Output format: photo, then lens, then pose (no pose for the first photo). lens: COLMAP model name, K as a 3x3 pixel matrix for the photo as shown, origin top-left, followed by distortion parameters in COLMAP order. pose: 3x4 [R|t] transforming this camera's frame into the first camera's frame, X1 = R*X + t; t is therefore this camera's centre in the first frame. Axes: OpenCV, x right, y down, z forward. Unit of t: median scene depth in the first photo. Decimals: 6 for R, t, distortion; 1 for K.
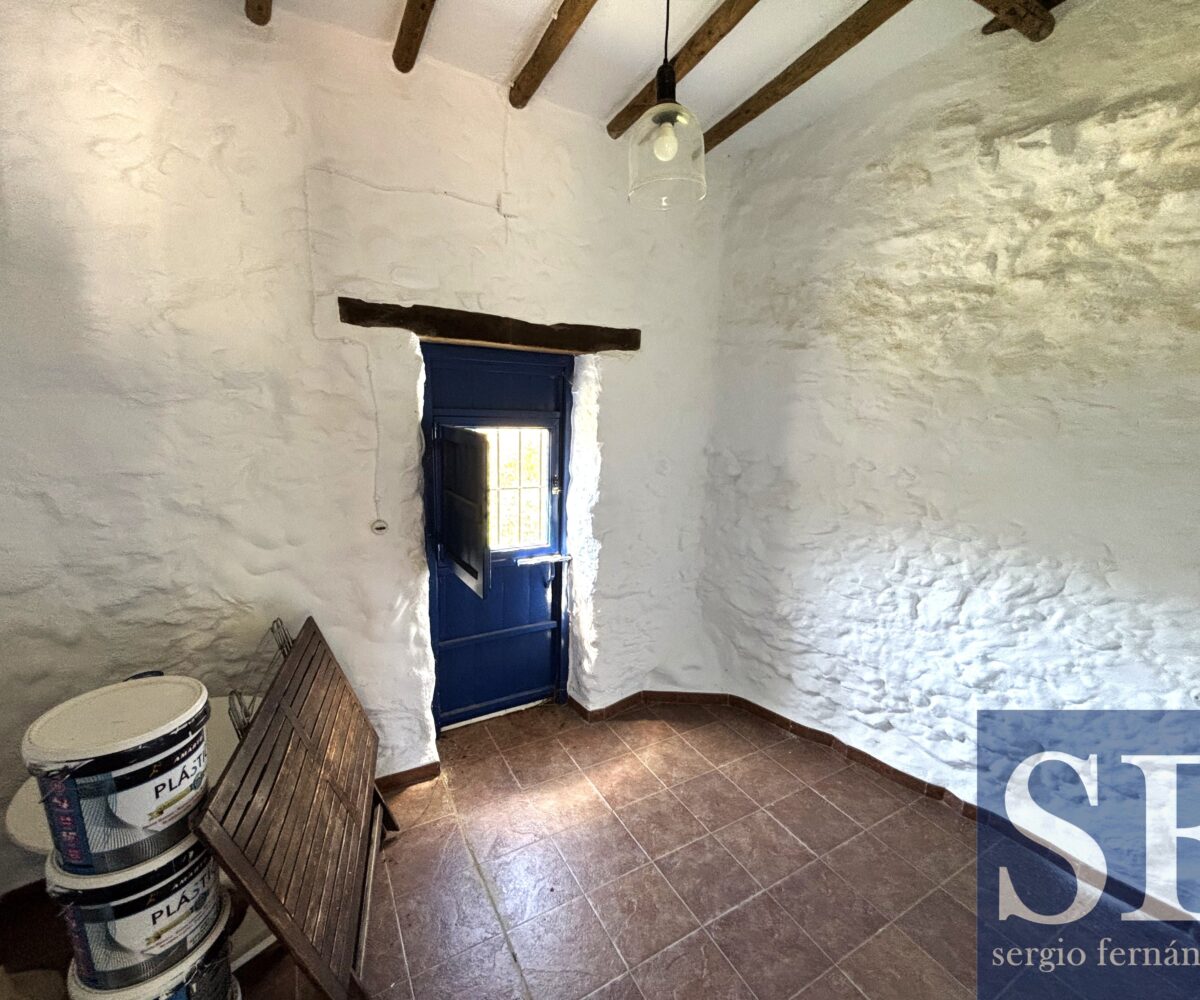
lens RADIAL K [[537.8, 0, 599.0], [0, 537.8, 498.9], [0, 0, 1]] dist [0.003114, 0.000870]
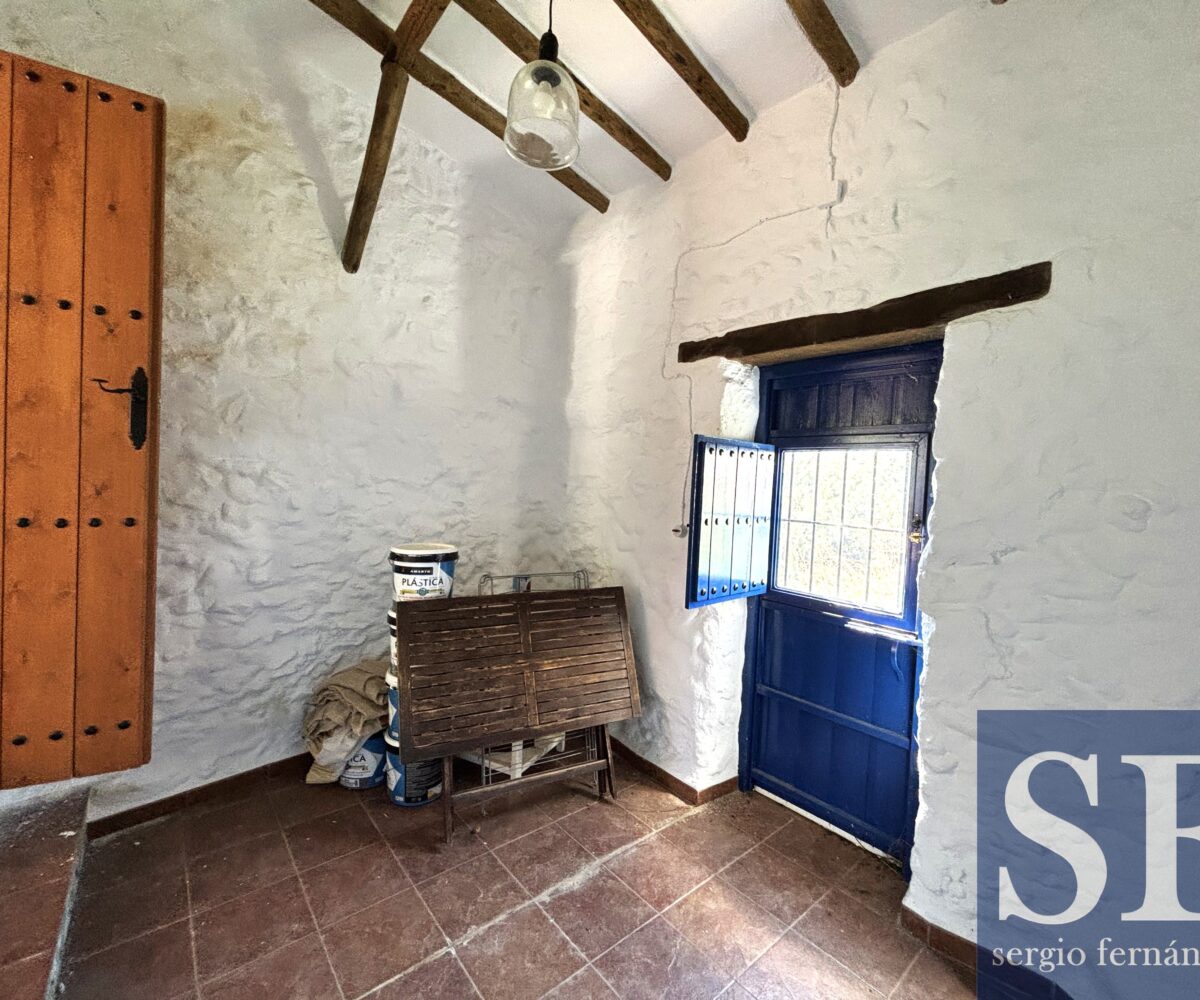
lens RADIAL K [[537.8, 0, 599.0], [0, 537.8, 498.9], [0, 0, 1]] dist [0.003114, 0.000870]
pose [[0.184475, 0.004714, -0.982826, 0.605636], [-0.217228, 0.975453, -0.036095, 0.057926], [0.958530, 0.220156, 0.180971, 0.553906]]
